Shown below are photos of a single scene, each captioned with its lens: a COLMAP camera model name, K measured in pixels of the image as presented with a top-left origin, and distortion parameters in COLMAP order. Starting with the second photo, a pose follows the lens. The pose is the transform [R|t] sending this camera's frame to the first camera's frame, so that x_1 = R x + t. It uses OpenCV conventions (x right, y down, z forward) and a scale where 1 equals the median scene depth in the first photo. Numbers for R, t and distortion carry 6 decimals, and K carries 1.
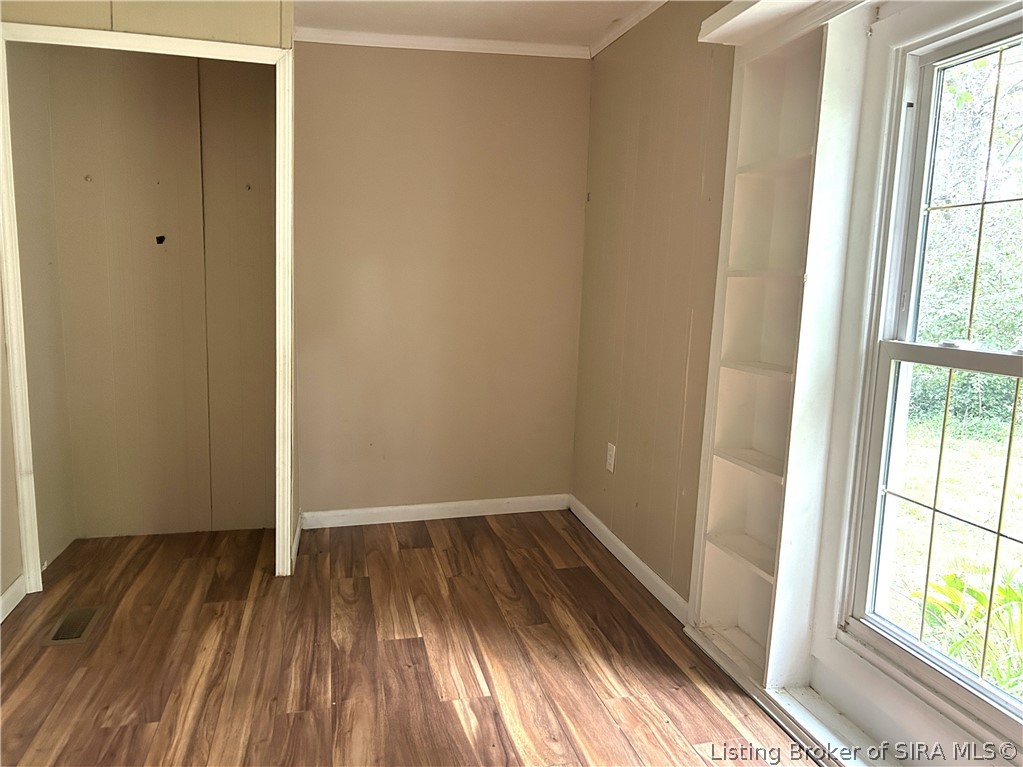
lens RADIAL K [[782.7, 0, 511.5], [0, 782.7, 383.5], [0, 0, 1]] dist [-0.006517, -0.005752]
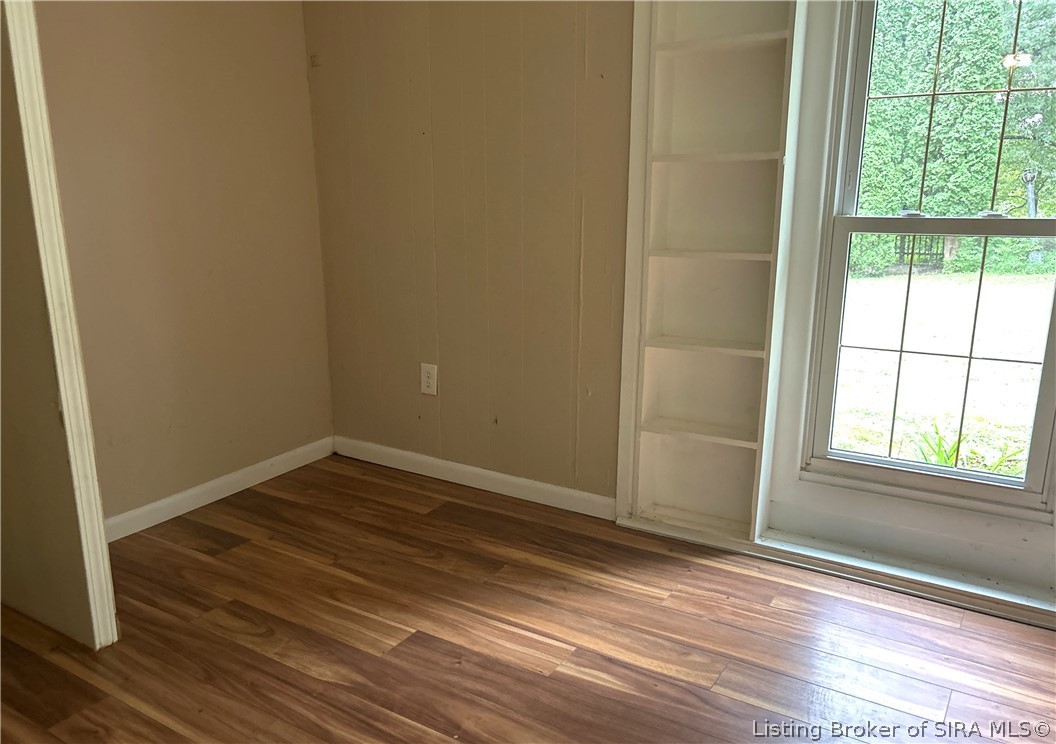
lens RADIAL K [[819.1, 0, 528.3], [0, 819.1, 419.4], [0, 0, 1]] dist [-0.000046, -0.009524]
pose [[0.722156, -0.225083, 0.654086, -0.572724], [0.120688, 0.972074, 0.201261, -0.049744], [-0.681121, -0.066401, 0.729154, 0.334253]]
